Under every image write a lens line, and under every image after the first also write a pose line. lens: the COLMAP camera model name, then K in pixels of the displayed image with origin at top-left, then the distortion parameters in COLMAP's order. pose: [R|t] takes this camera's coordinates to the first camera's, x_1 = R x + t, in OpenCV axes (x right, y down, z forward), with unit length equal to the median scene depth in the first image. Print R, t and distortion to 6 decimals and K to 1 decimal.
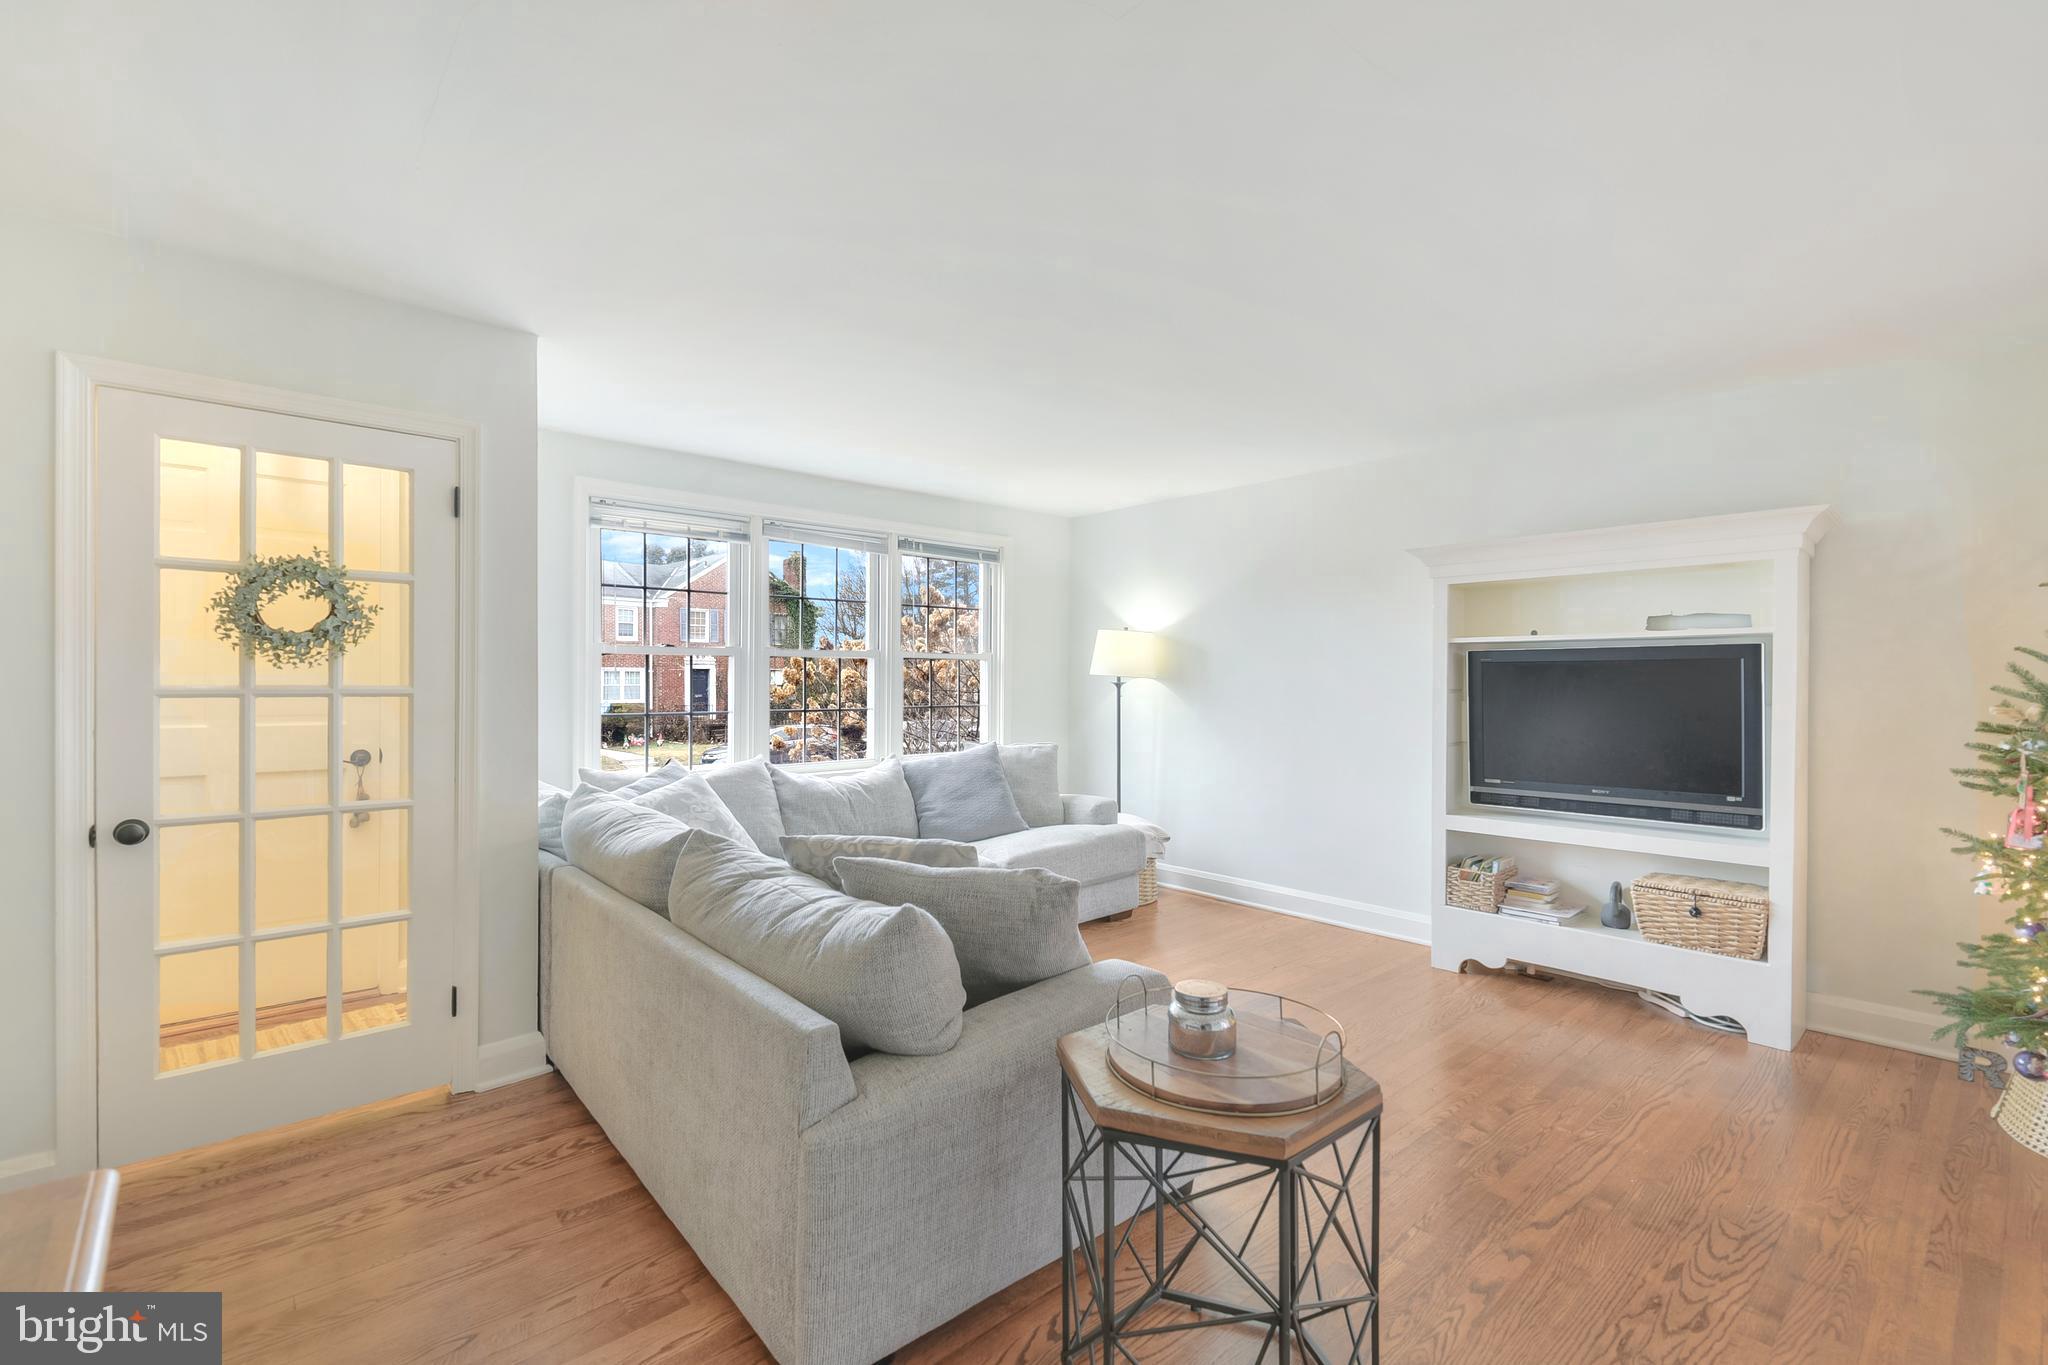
lens RADIAL K [[897.6, 0, 1023.9], [0, 897.6, 688.3], [0, 0, 1]] dist [0.000818, -0.011162]
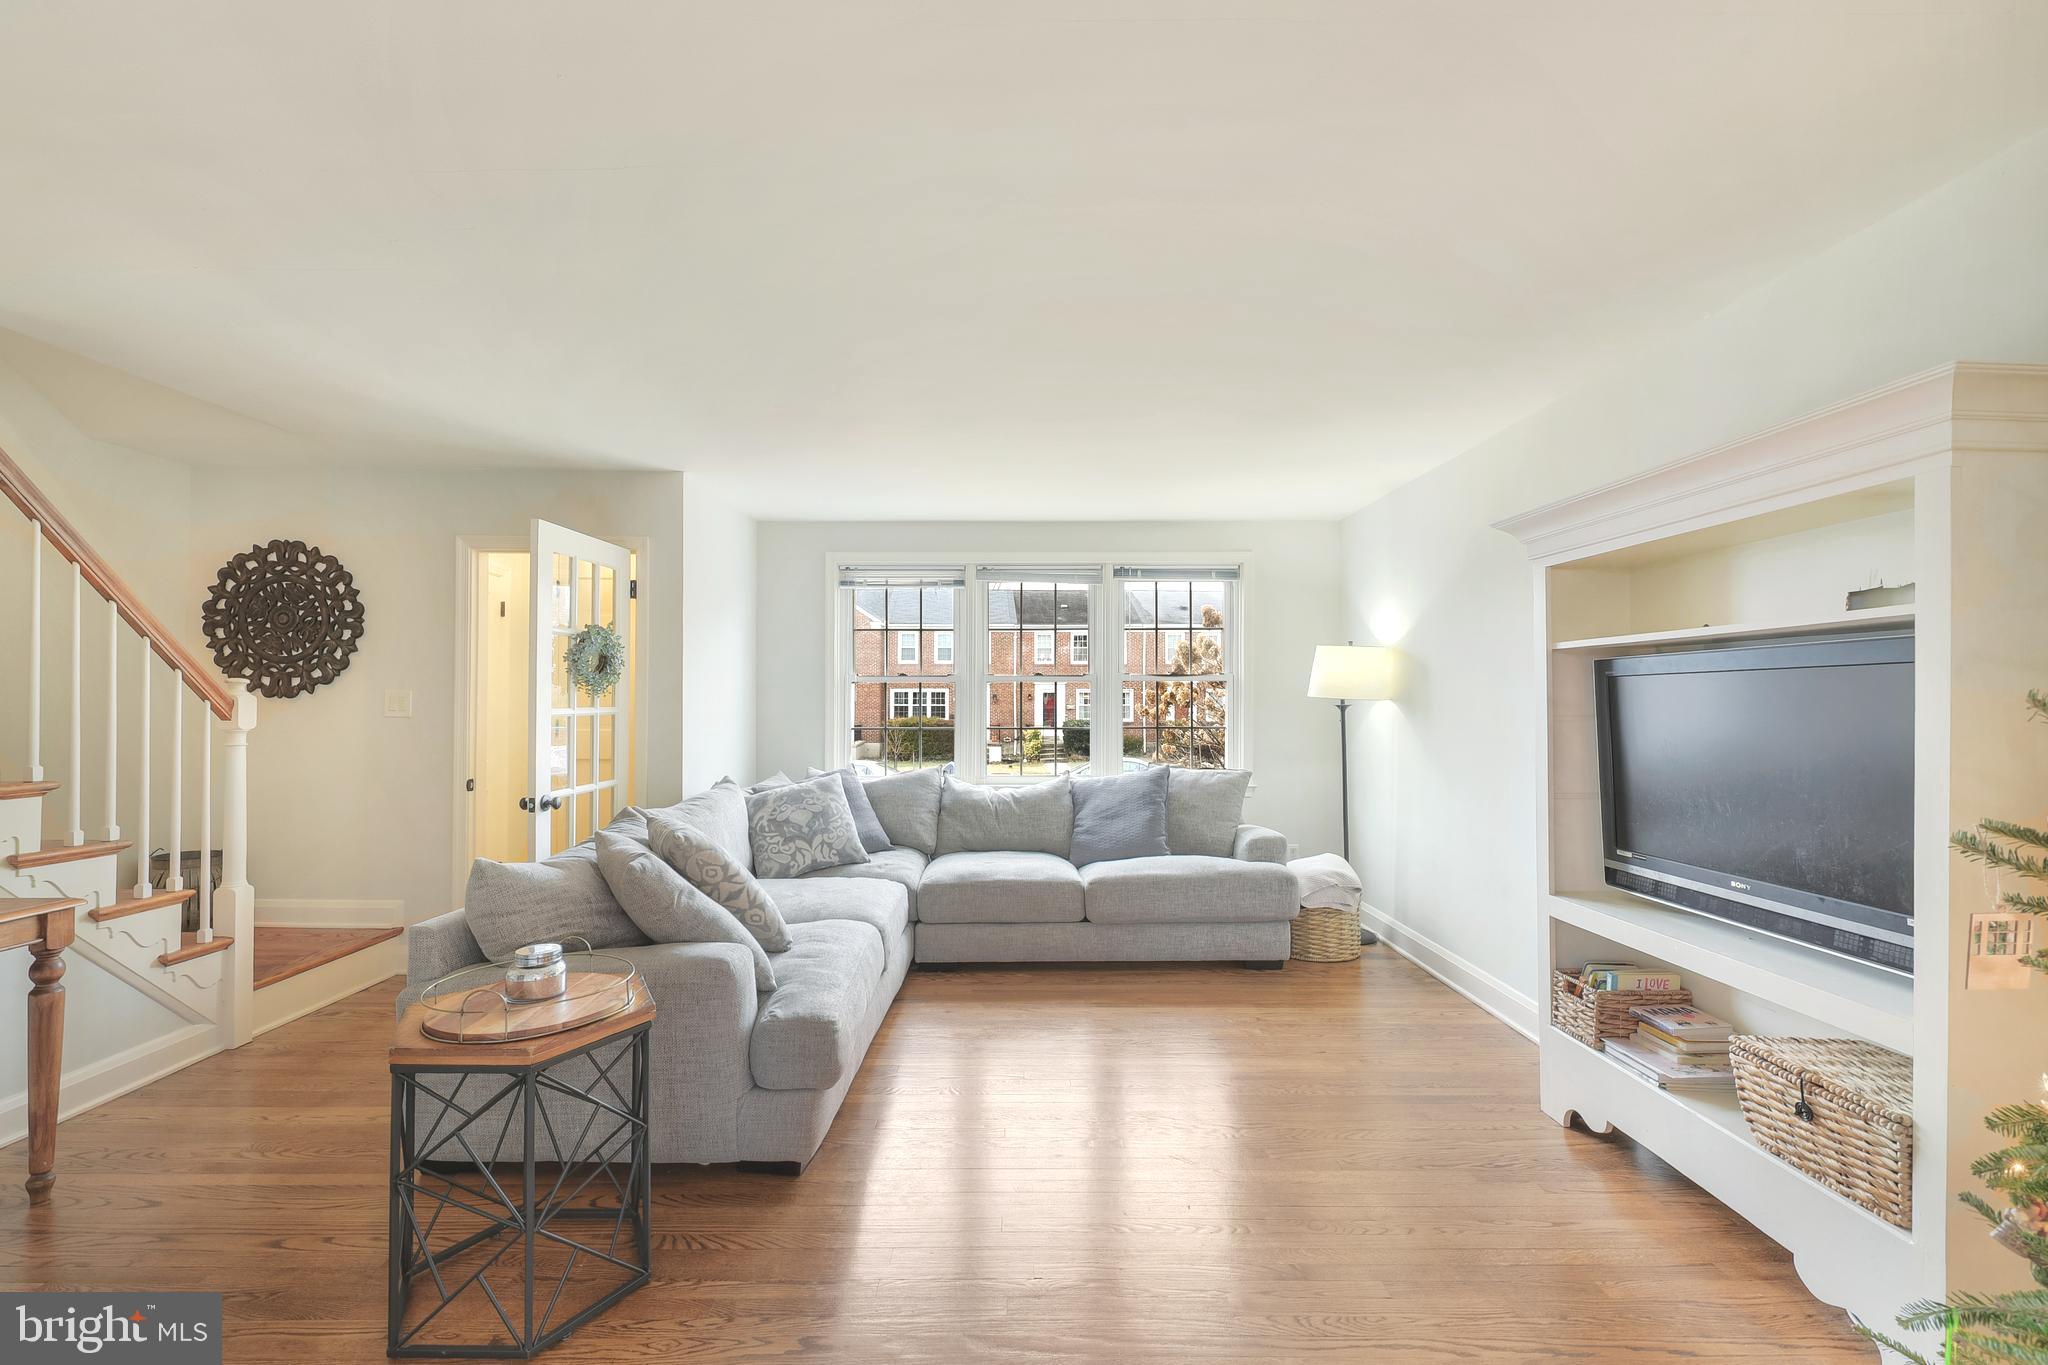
lens RADIAL K [[897.6, 0, 1023.9], [0, 897.6, 688.3], [0, 0, 1]] dist [0.000818, -0.011162]
pose [[0.739381, -0.011724, -0.673186, 0.640767], [-0.004129, 0.999751, -0.021946, -0.002927], [0.673275, 0.019006, 0.739148, 0.204882]]
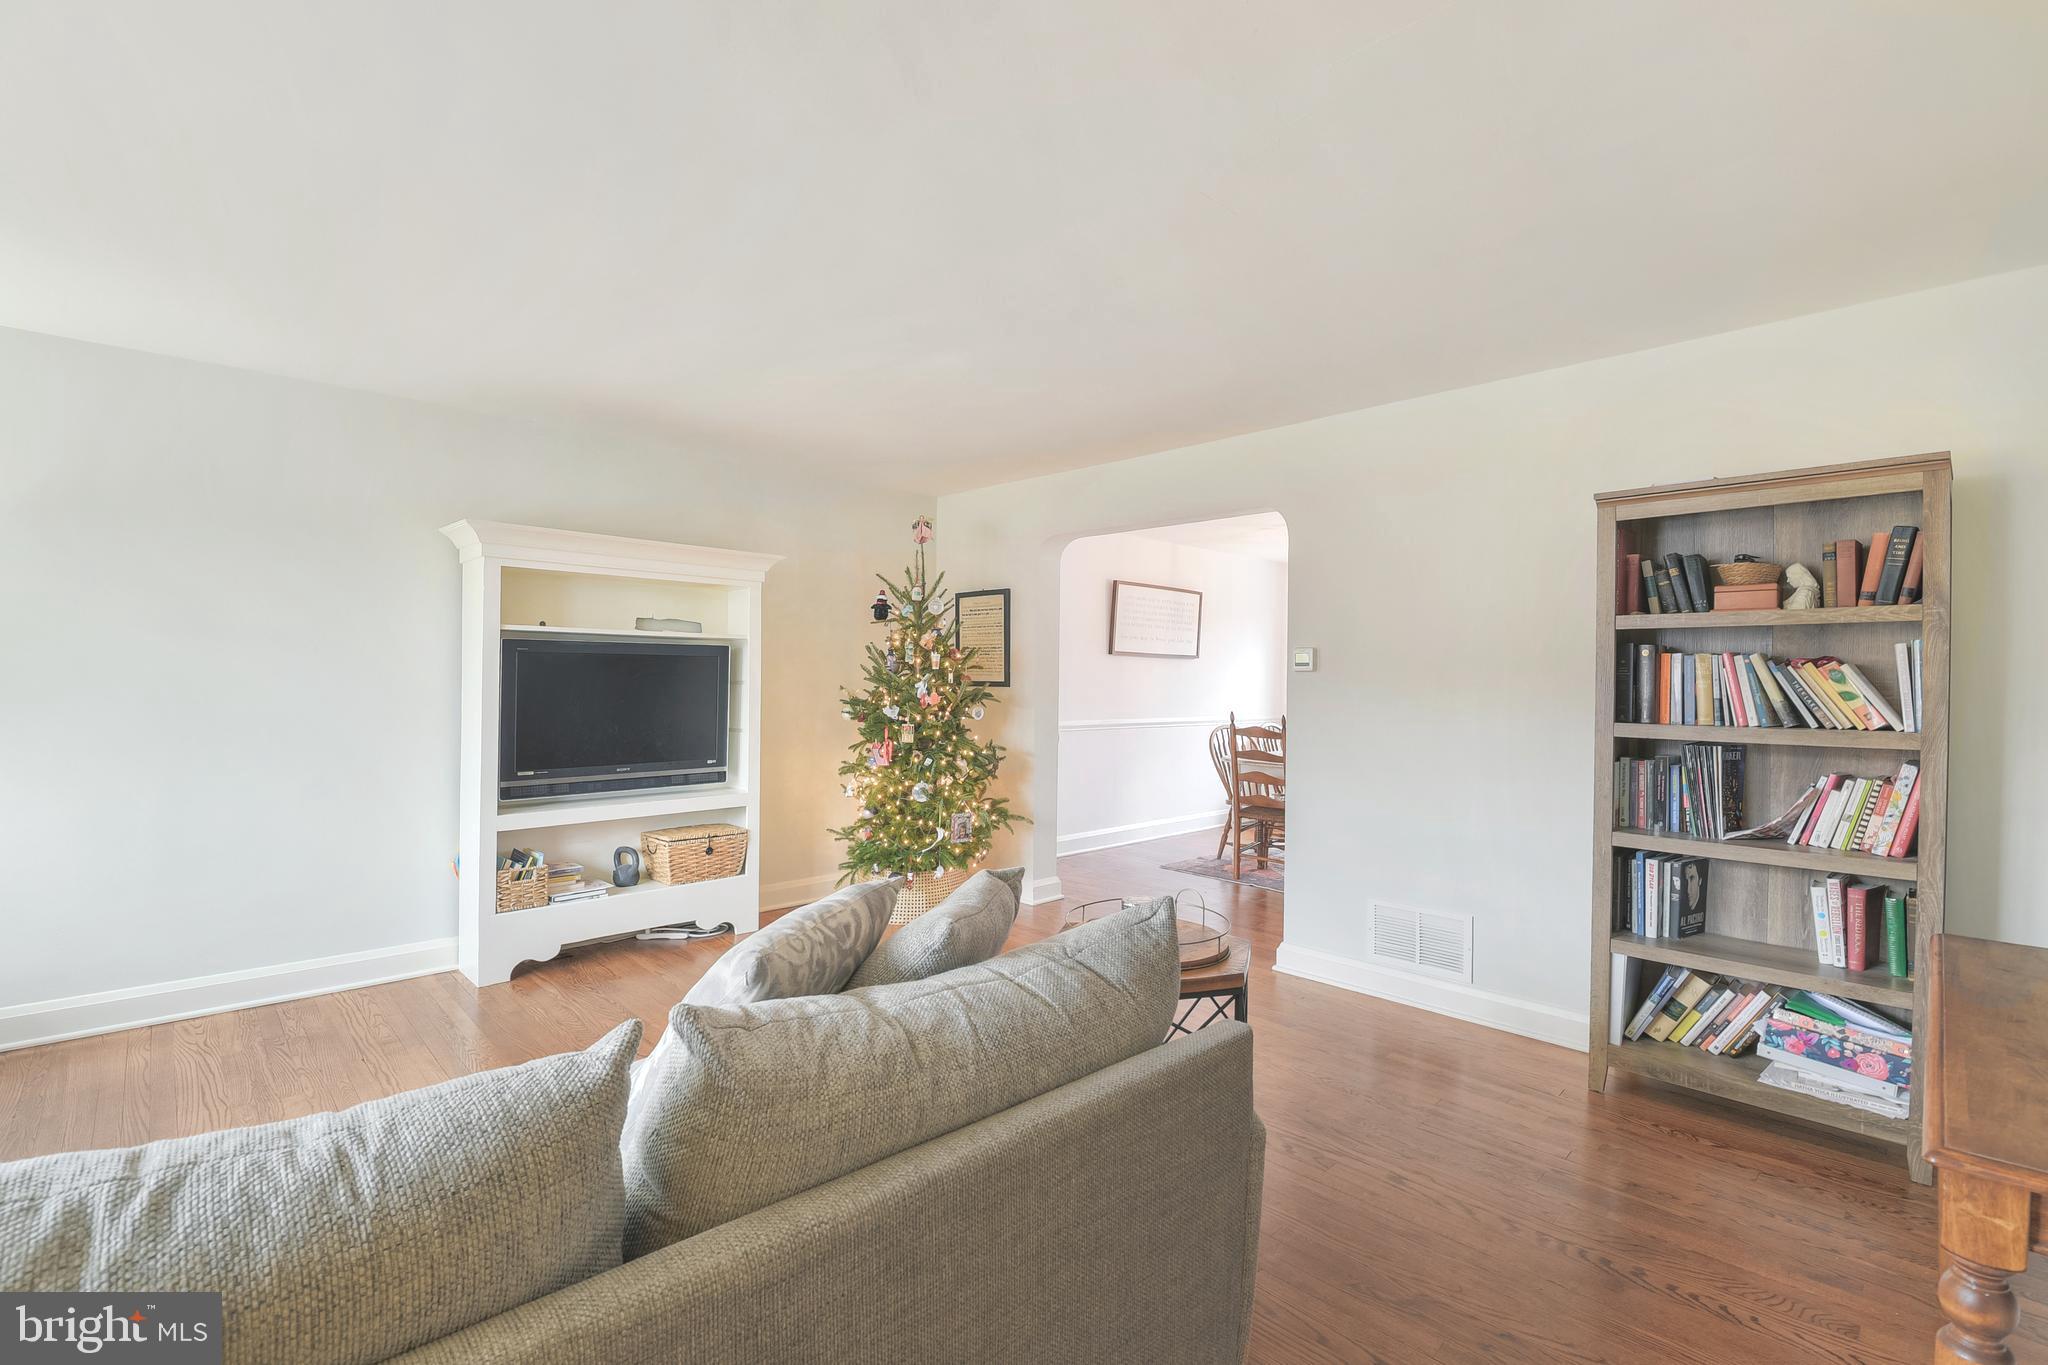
lens RADIAL K [[897.6, 0, 1023.9], [0, 897.6, 688.3], [0, 0, 1]] dist [0.000818, -0.011162]
pose [[-0.048467, -0.011178, 0.998762, -0.475491], [-0.000878, 0.999937, 0.011148, -0.000492], [-0.998824, -0.000337, -0.048474, 0.506588]]
